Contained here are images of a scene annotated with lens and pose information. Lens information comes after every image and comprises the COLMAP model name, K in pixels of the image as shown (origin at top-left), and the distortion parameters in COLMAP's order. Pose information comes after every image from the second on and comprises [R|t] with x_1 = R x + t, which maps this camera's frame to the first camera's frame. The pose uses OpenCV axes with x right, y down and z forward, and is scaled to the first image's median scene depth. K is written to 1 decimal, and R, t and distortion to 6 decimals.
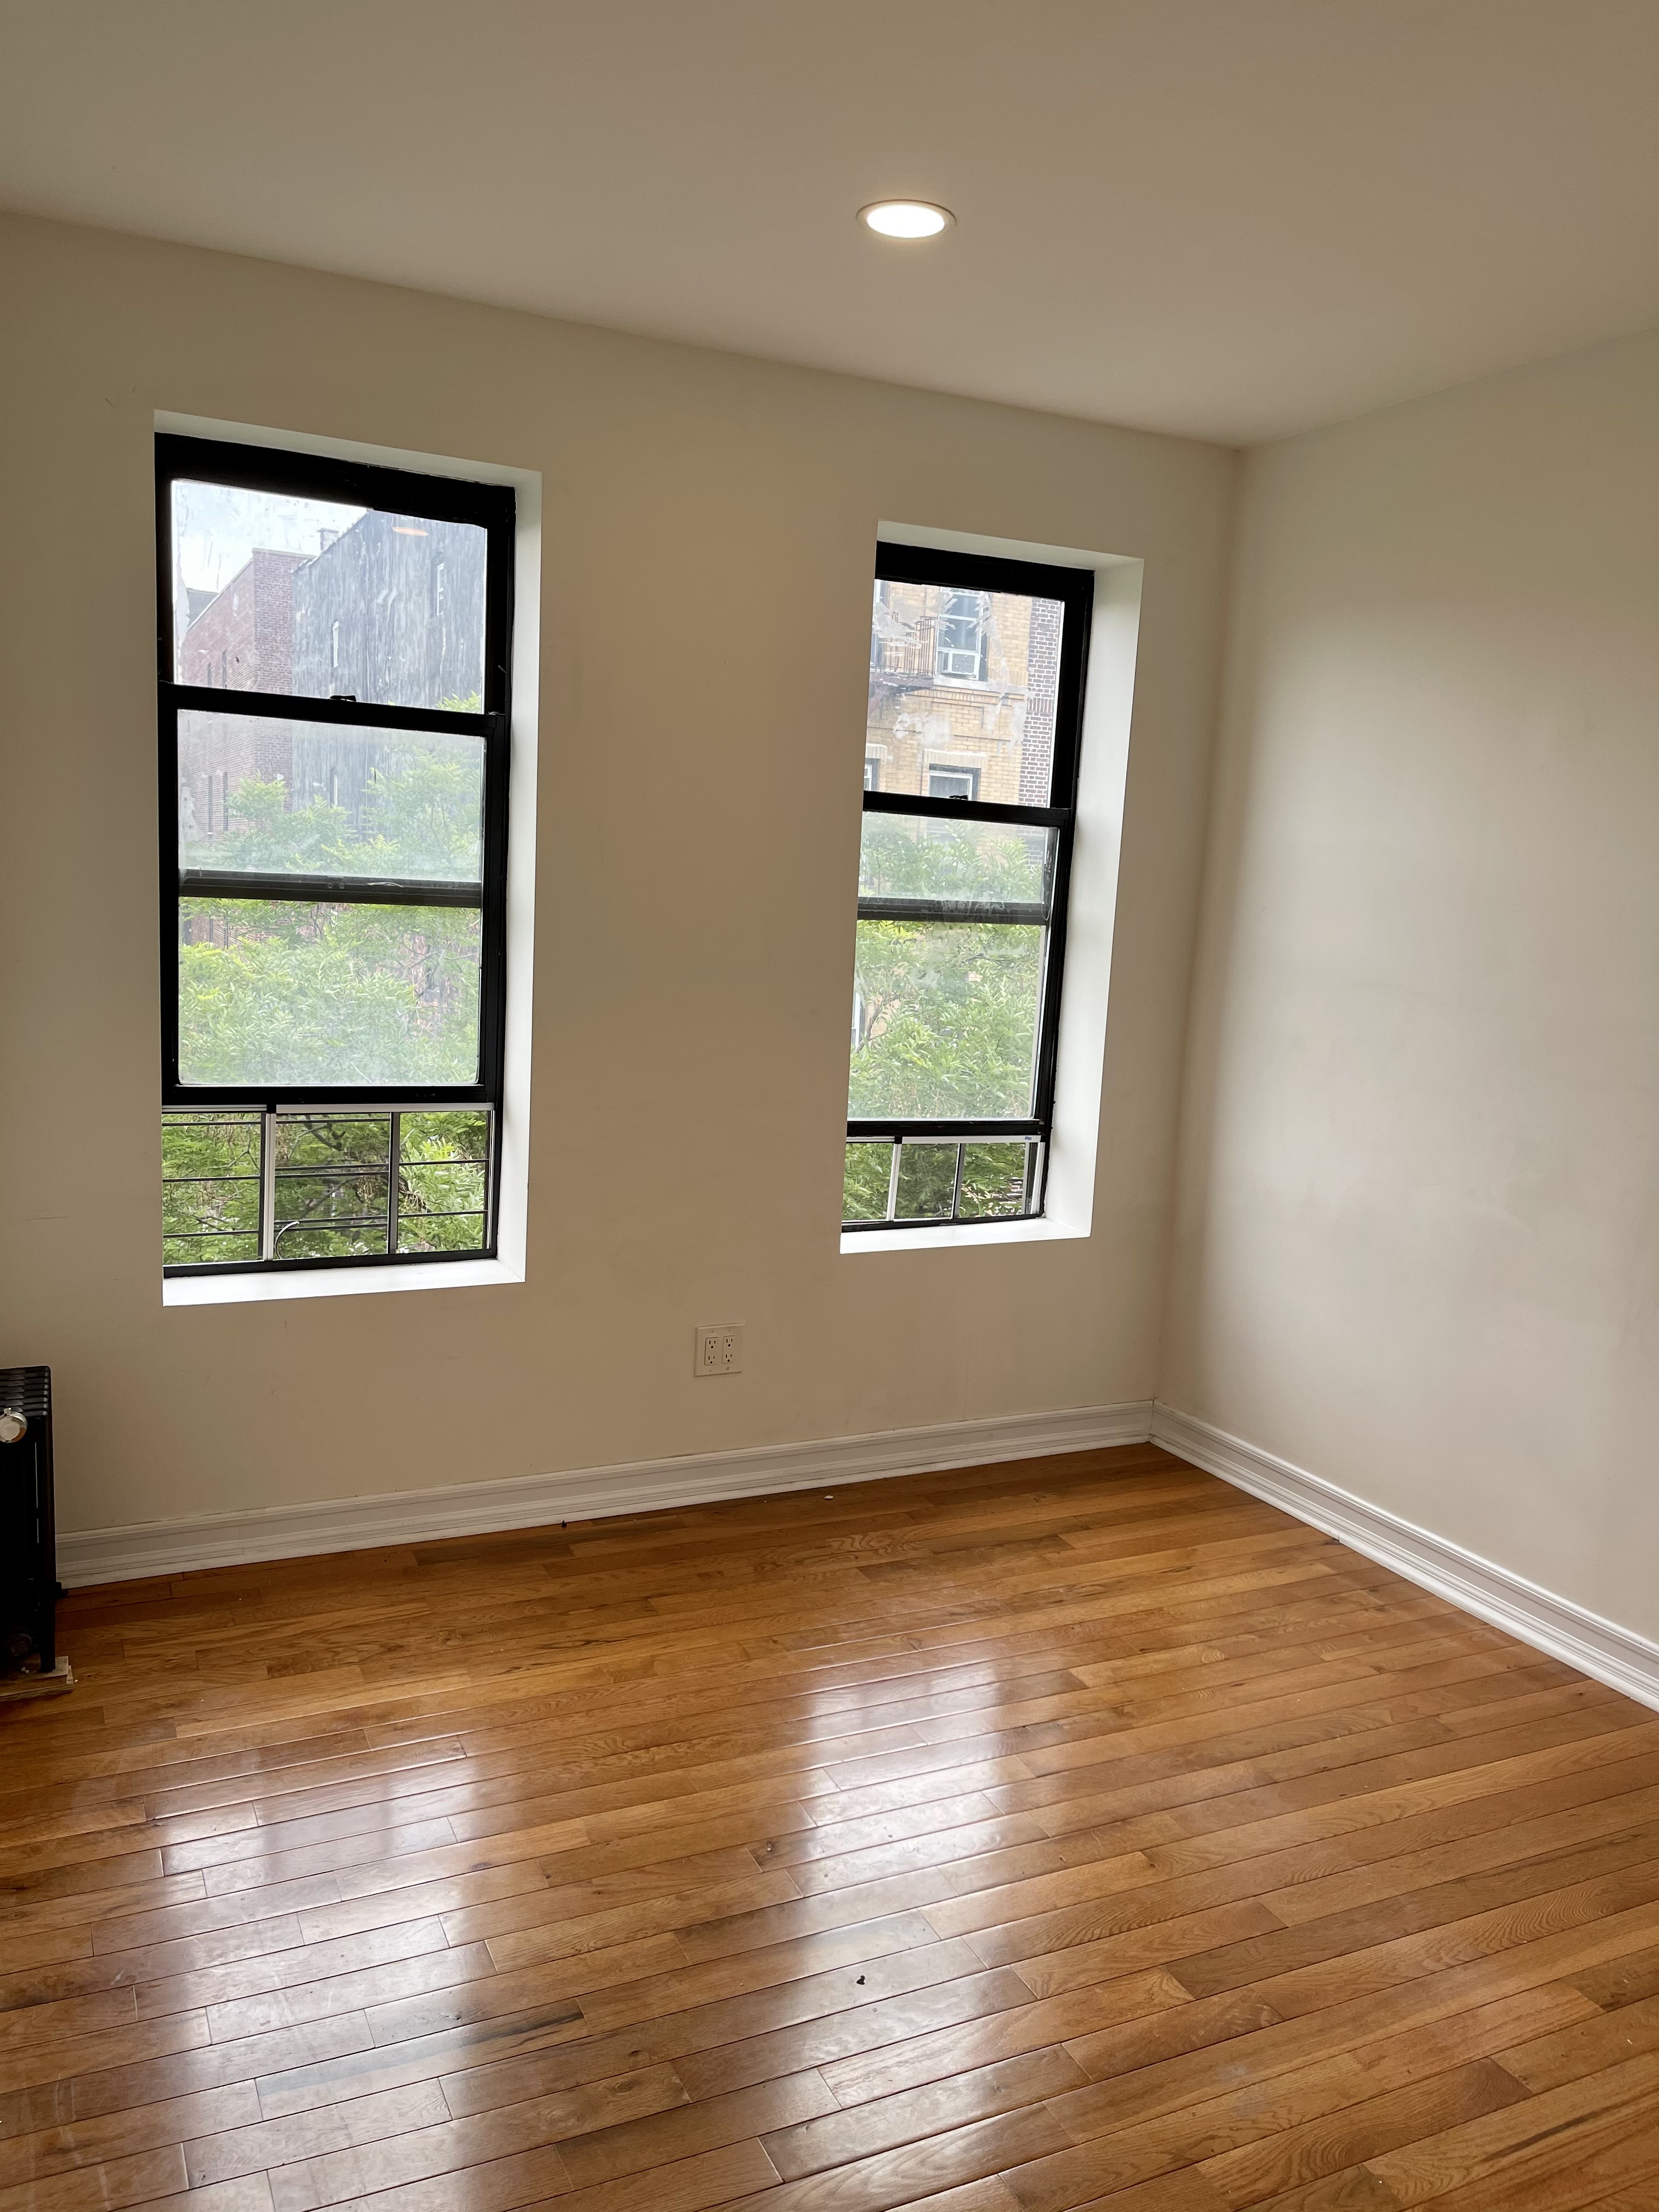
lens RADIAL K [[1669.5, 0, 829.5], [0, 1669.5, 1106.0], [0, 0, 1]] dist [0.072517, -0.105826]
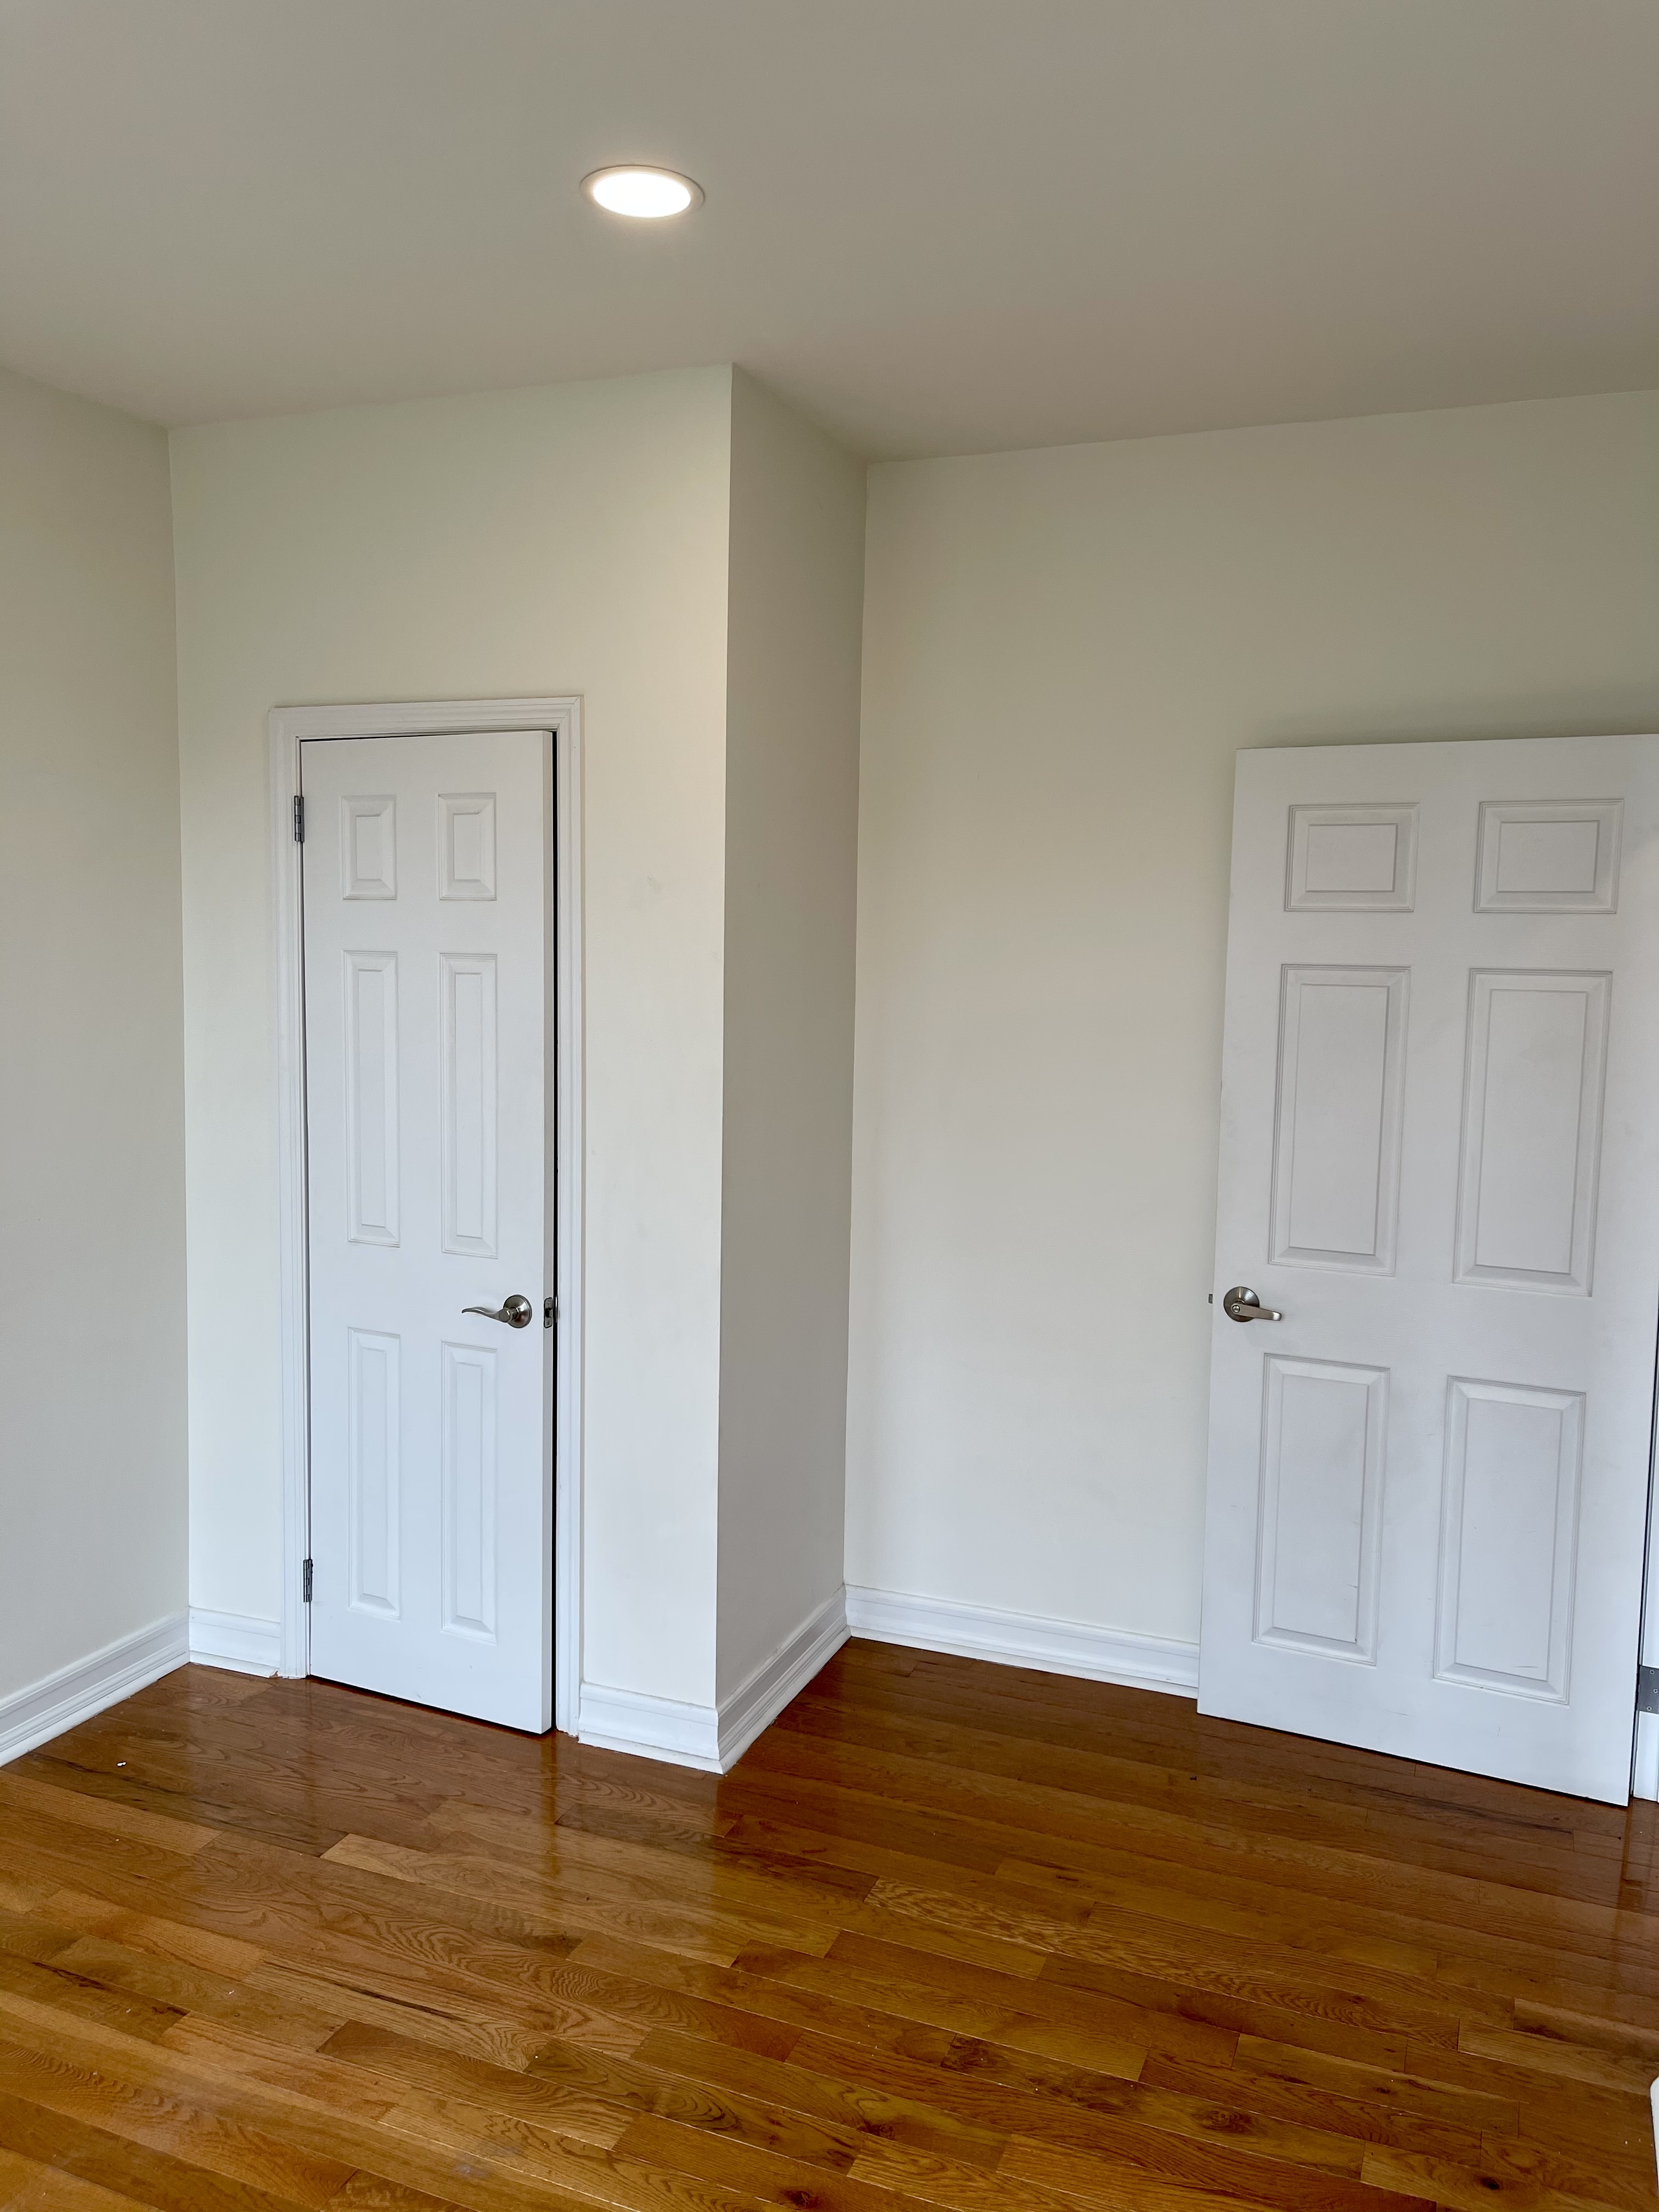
lens RADIAL K [[1669.5, 0, 829.5], [0, 1669.5, 1106.0], [0, 0, 1]] dist [0.072517, -0.105826]
pose [[-0.660645, -0.142780, 0.736995, -0.544329], [0.063705, 0.967542, 0.244550, -0.270672], [-0.747990, 0.208511, -0.630106, 1.319394]]
